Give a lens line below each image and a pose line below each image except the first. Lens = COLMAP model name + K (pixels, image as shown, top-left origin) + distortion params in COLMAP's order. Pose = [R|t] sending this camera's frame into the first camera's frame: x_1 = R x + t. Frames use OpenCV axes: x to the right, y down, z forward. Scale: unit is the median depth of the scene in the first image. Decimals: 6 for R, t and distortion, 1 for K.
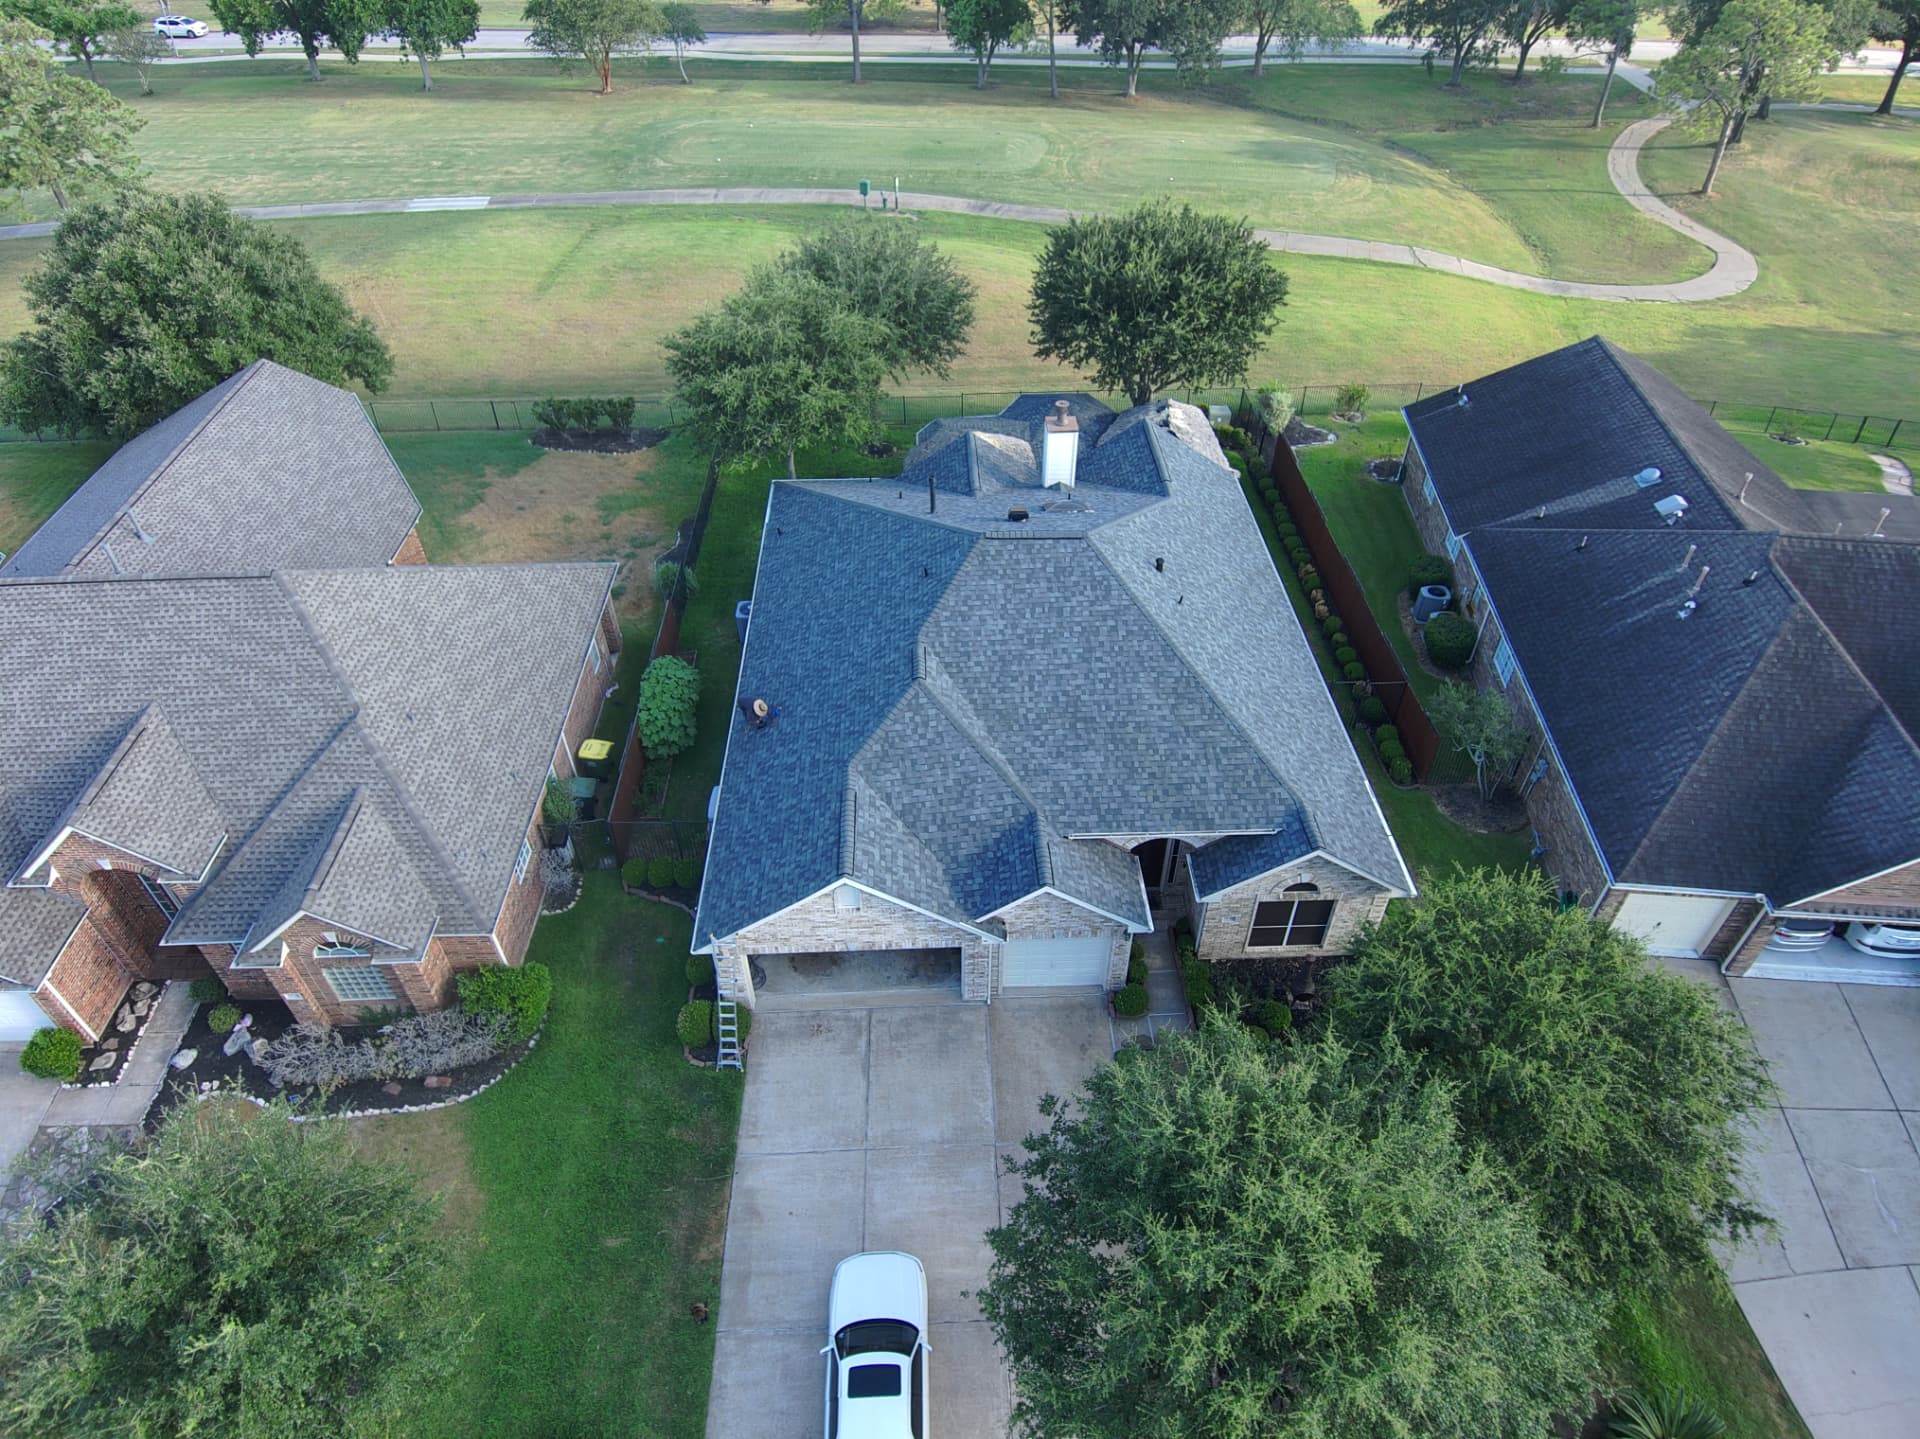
lens RADIAL K [[1145.9, 0, 960.0], [0, 1145.9, 719.5], [0, 0, 1]] dist [0.051404, -0.085996]
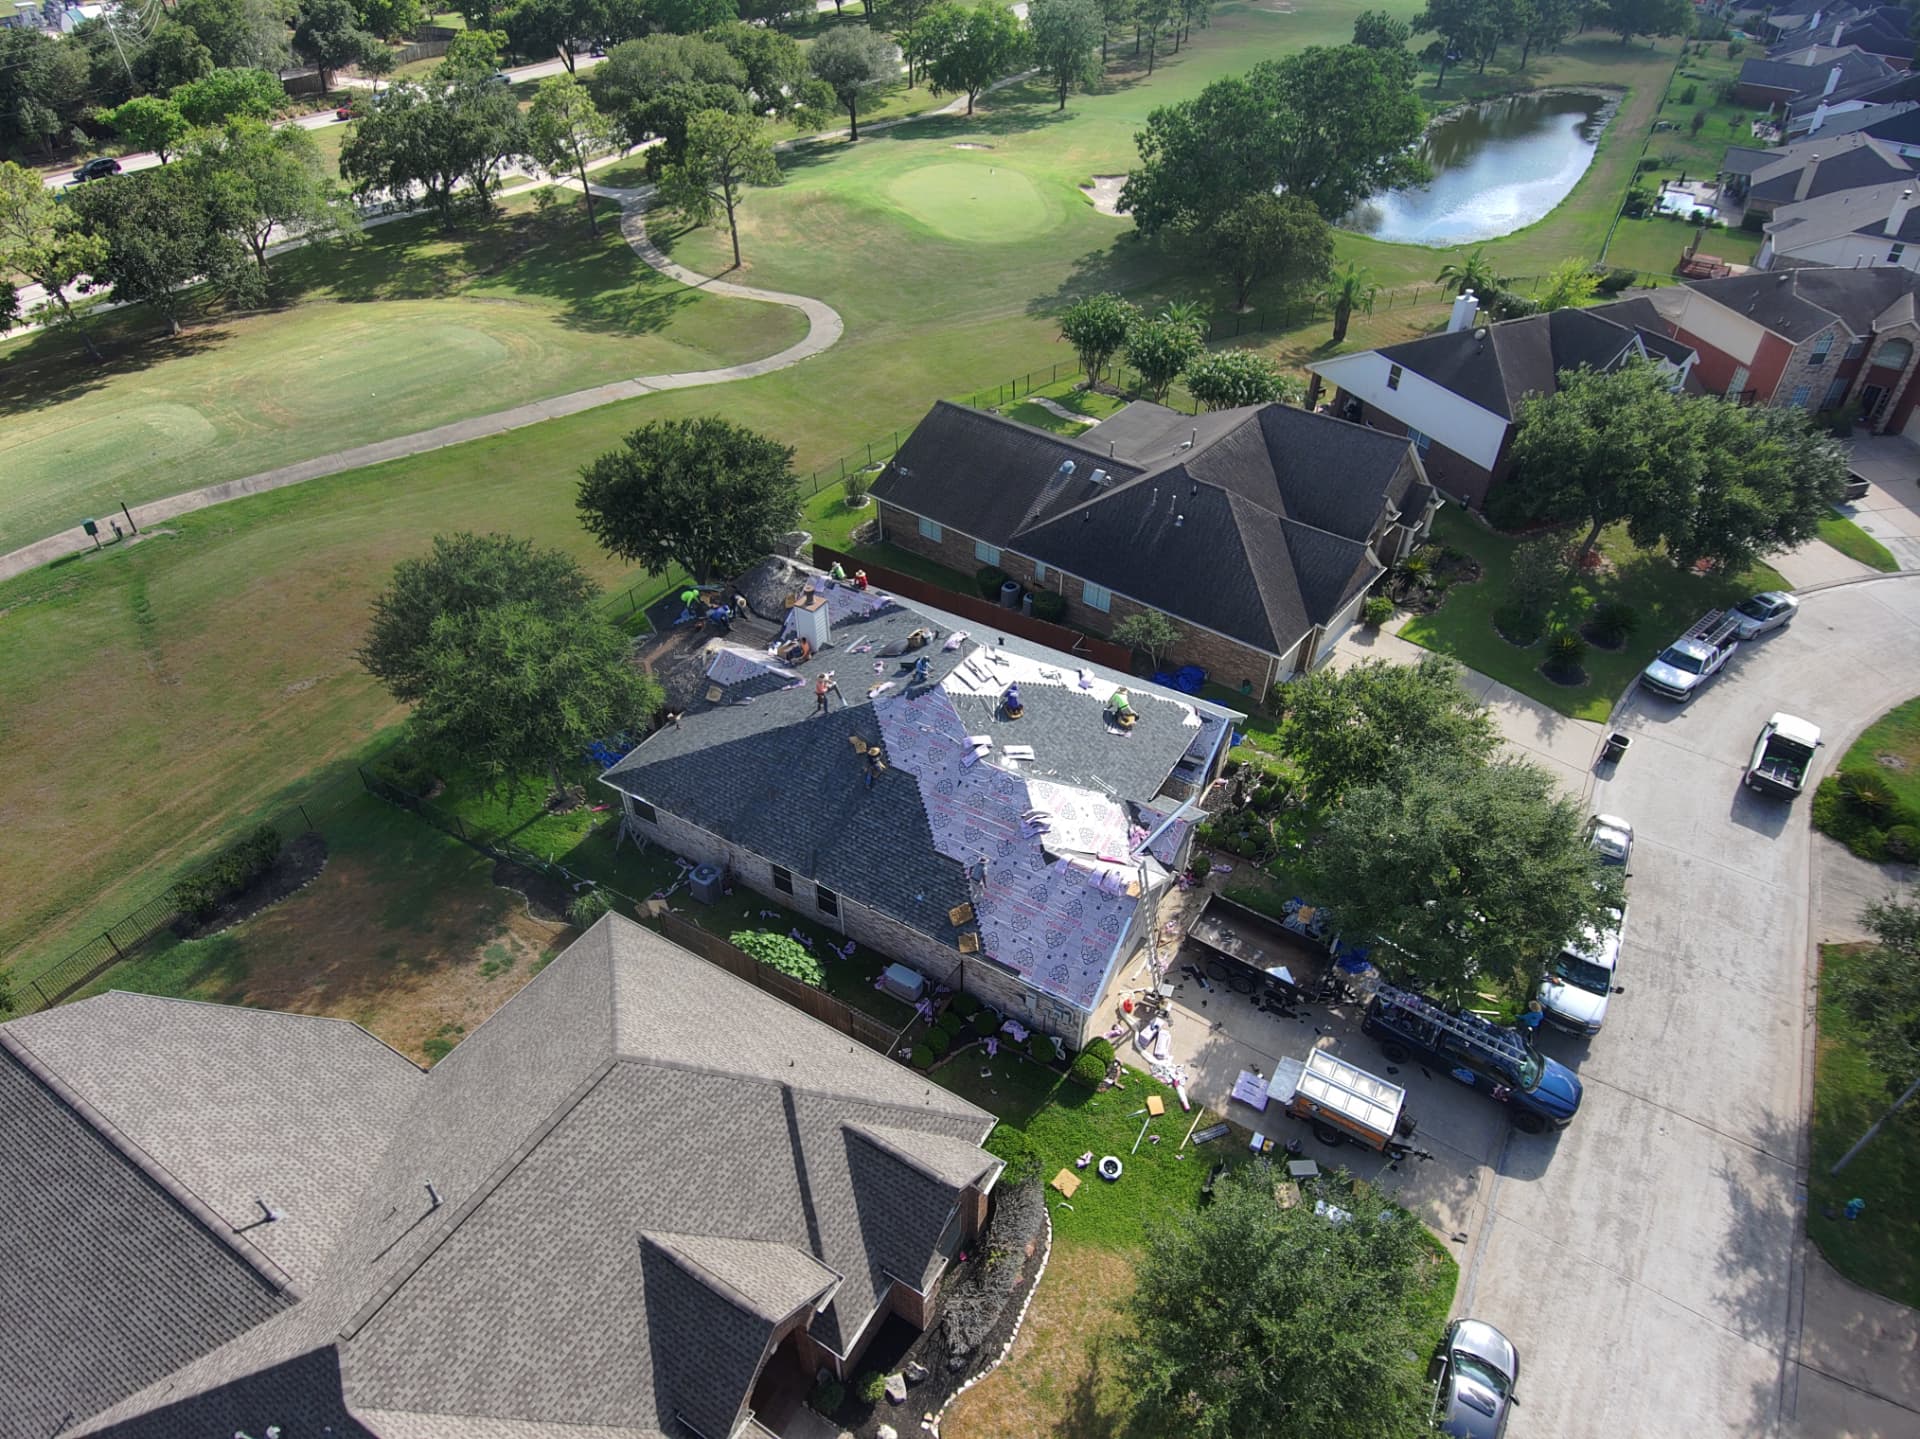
lens RADIAL K [[1145.9, 0, 960.0], [0, 1145.9, 719.5], [0, 0, 1]] dist [0.051404, -0.085996]
pose [[0.546452, -0.522425, 0.654571, -0.942885], [0.549078, 0.813652, 0.191007, -0.398954], [-0.632380, 0.255034, 0.731474, -0.006835]]
